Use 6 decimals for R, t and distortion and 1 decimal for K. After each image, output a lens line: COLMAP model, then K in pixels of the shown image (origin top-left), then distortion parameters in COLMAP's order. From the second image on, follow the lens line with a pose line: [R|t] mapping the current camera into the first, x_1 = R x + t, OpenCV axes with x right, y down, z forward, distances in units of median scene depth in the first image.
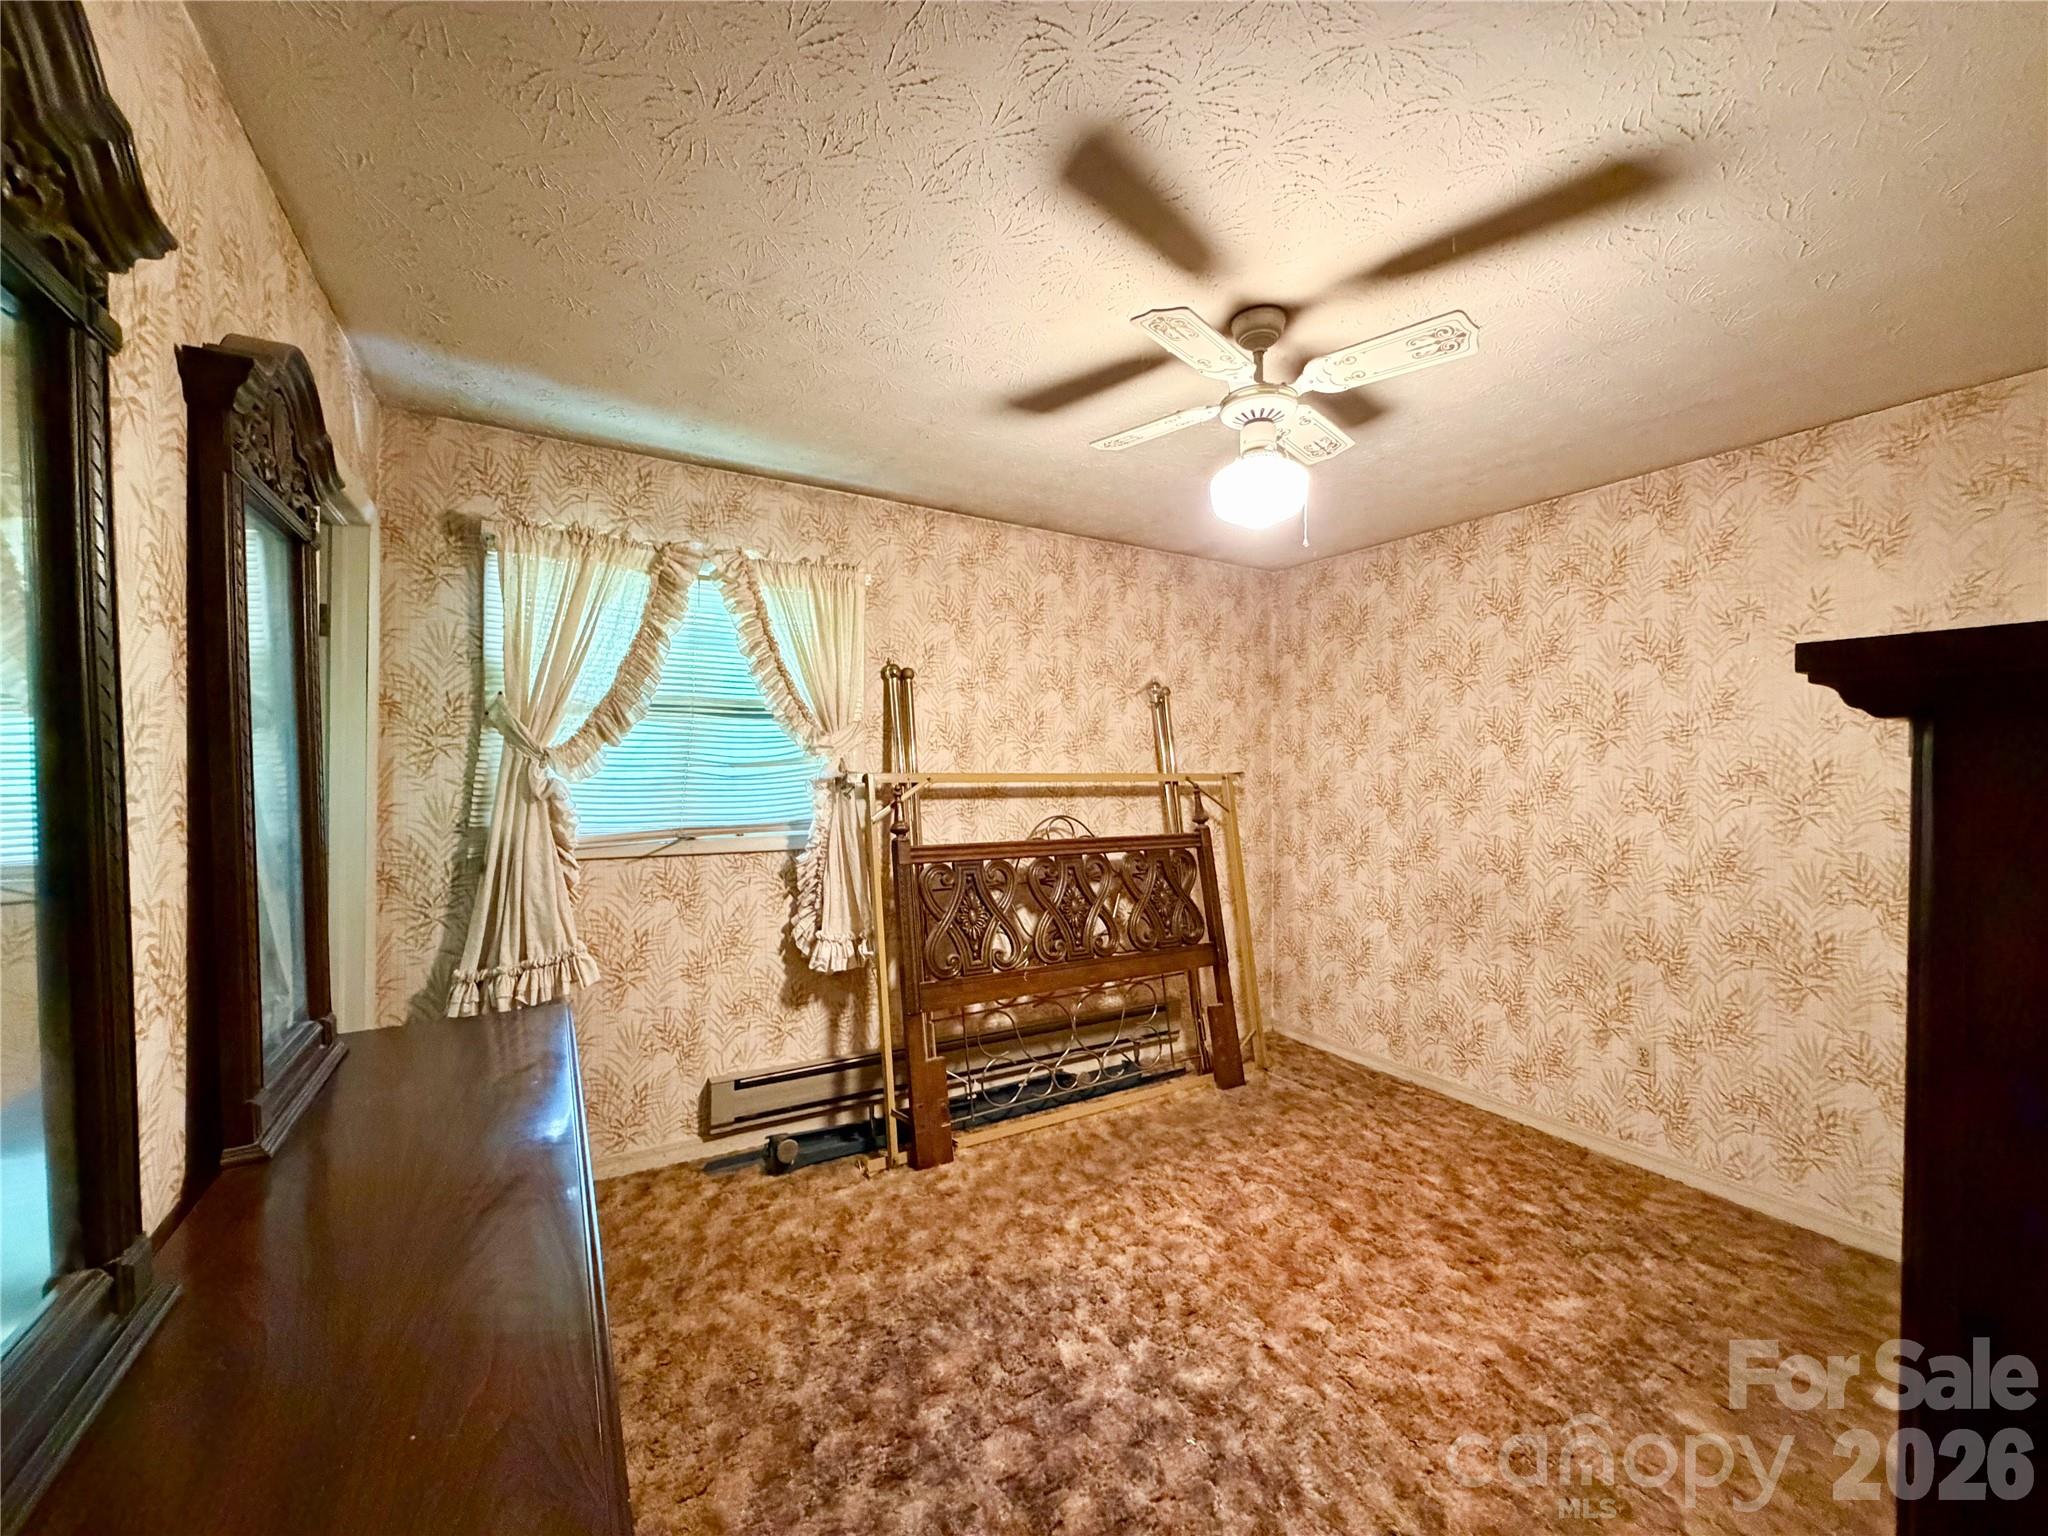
lens RADIAL K [[813.9, 0, 1014.9], [0, 813.9, 770.9], [0, 0, 1]] dist [0.002211, -0.000007]
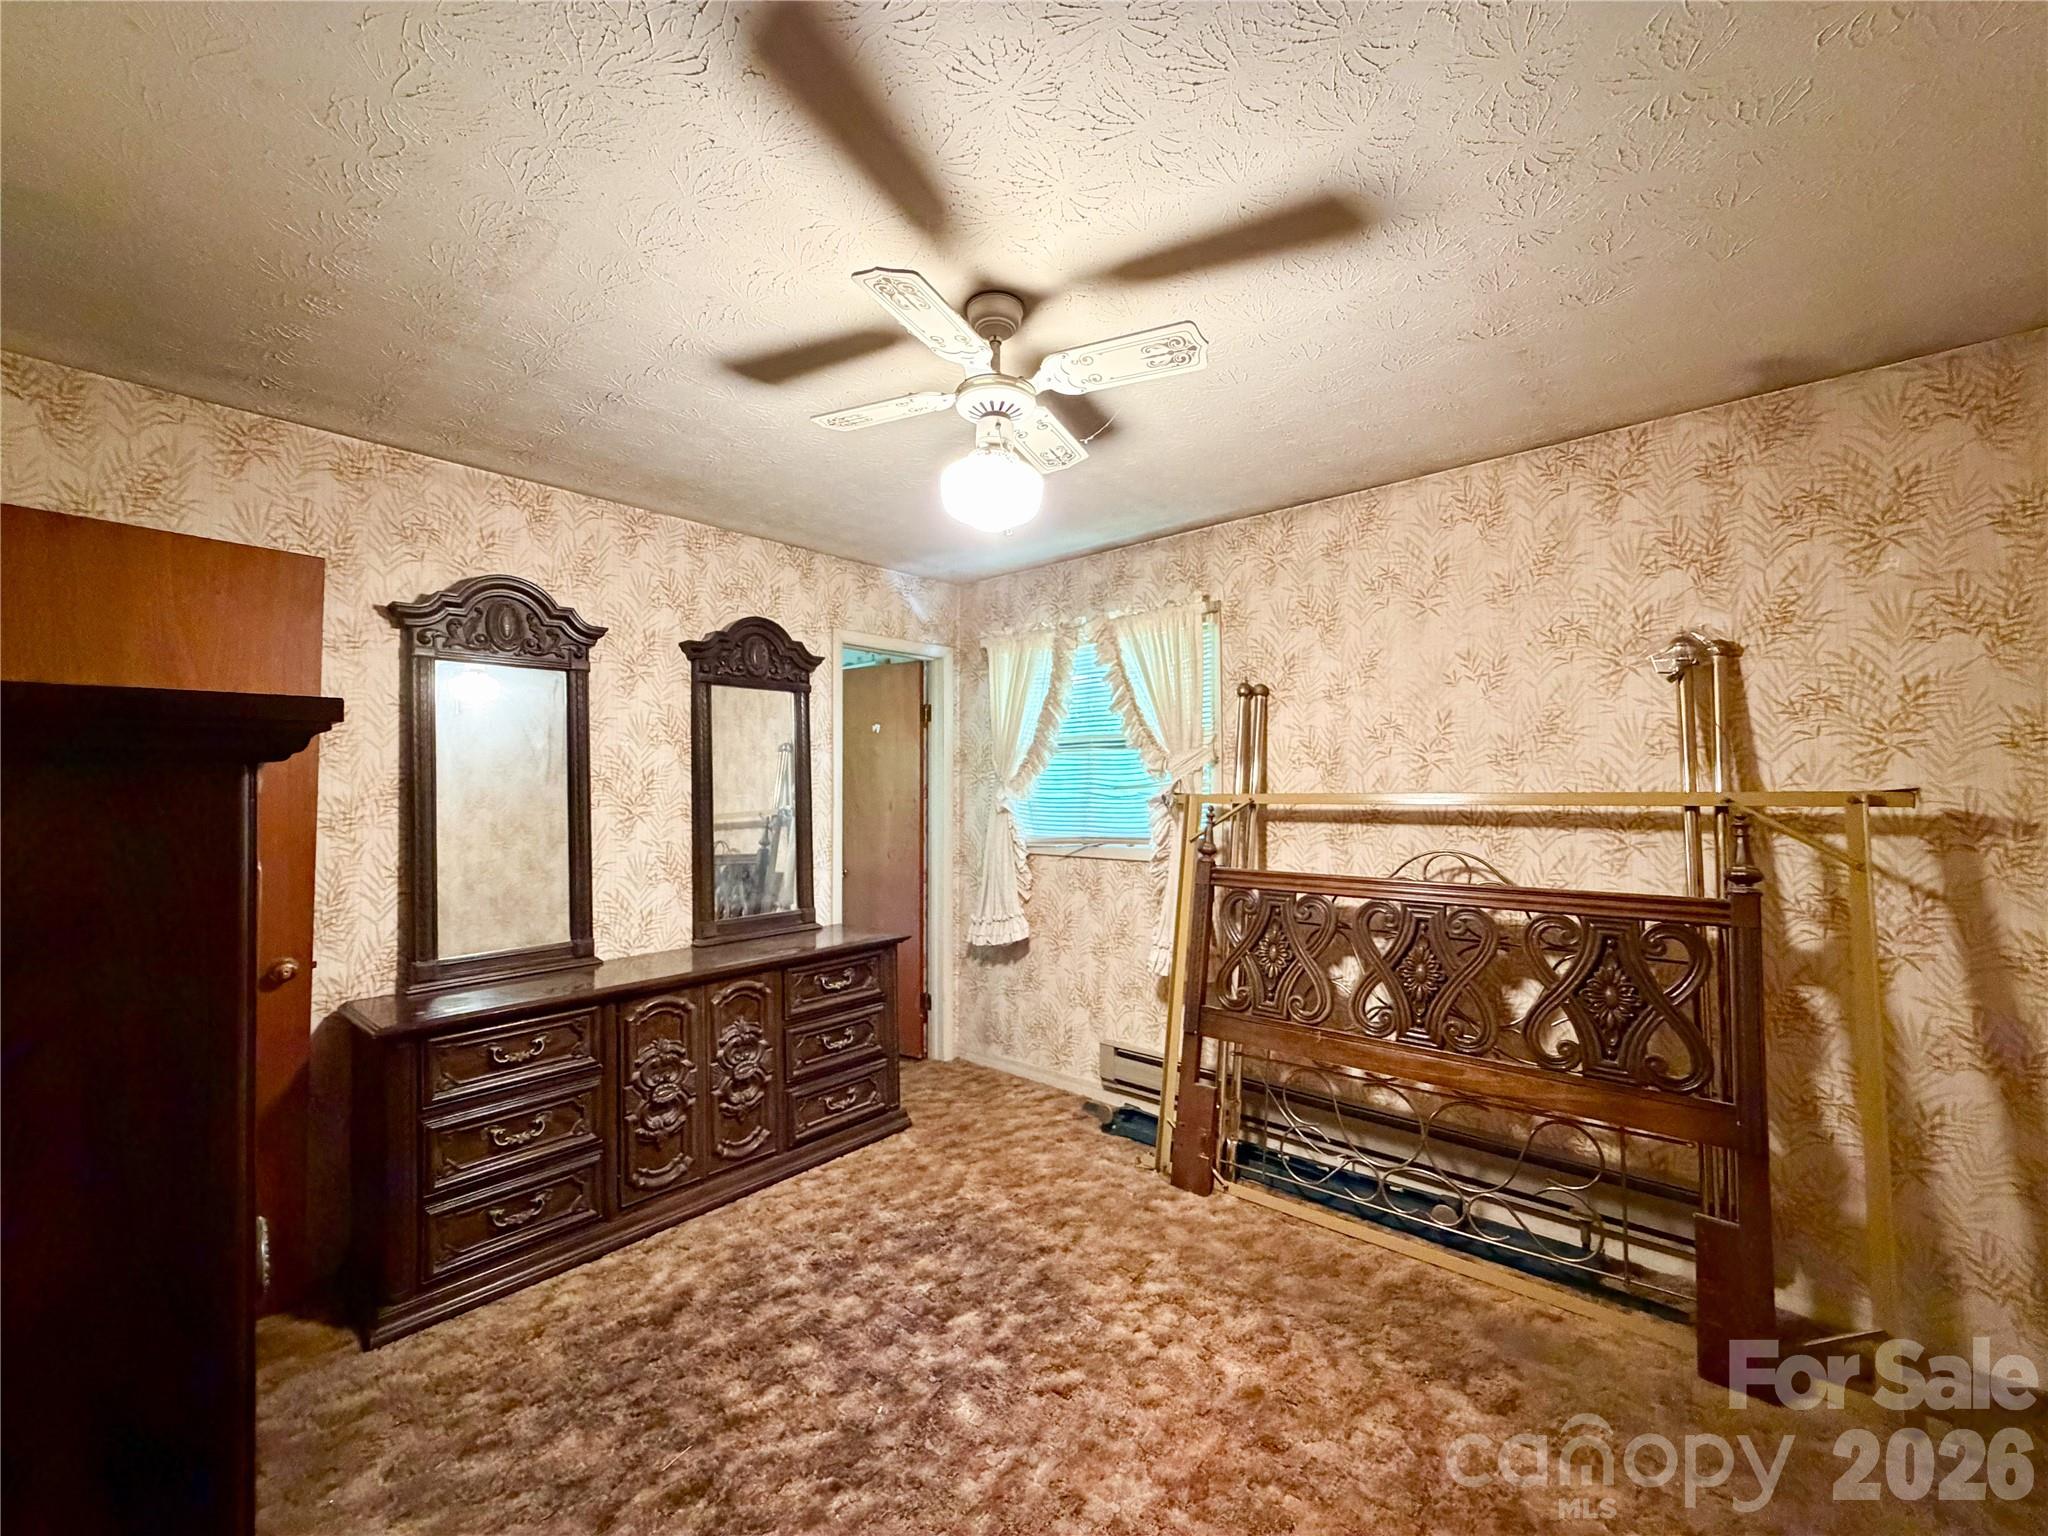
lens RADIAL K [[813.9, 0, 1026.9], [0, 813.9, 771.7], [0, 0, 1]] dist [0.002211, -0.000007]
pose [[0.315167, -0.029309, -0.948584, 0.754325], [0.006736, 0.999567, -0.028646, 0.002364], [0.949012, 0.002639, 0.315228, 0.474792]]
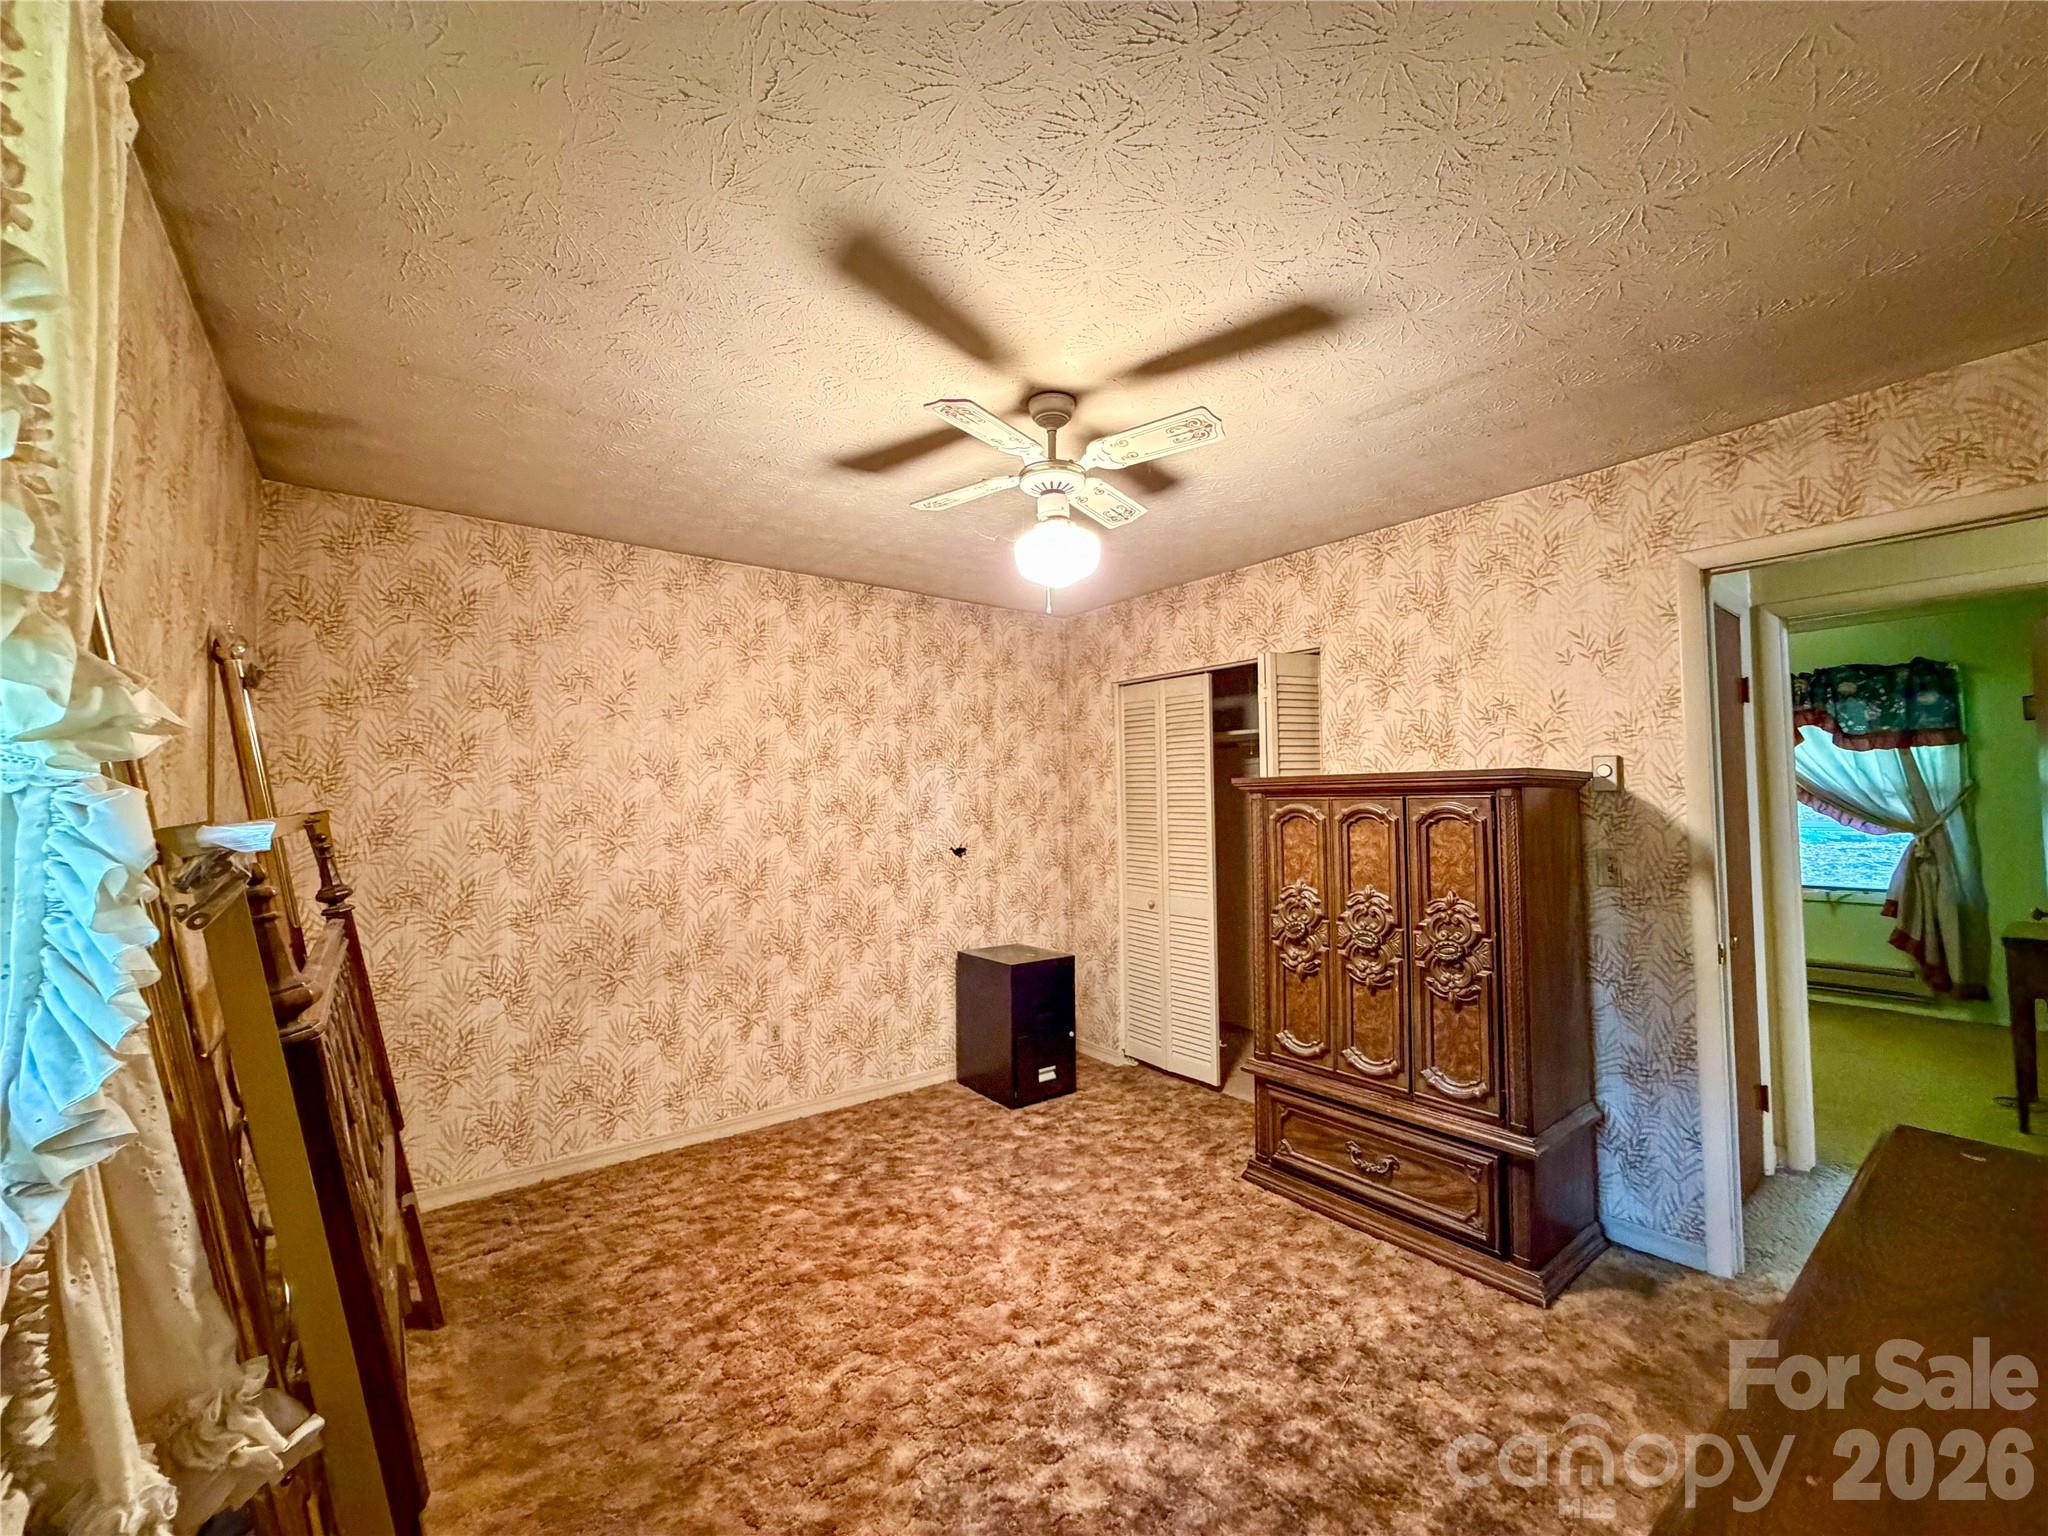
lens RADIAL K [[813.9, 0, 1025.4], [0, 813.9, 770.7], [0, 0, 1]] dist [0.002211, -0.000007]
pose [[-0.133434, 0.033022, 0.990507, -0.507127], [0.007707, 0.999449, -0.032281, -0.006362], [-0.991028, 0.003326, -0.133615, 0.760899]]
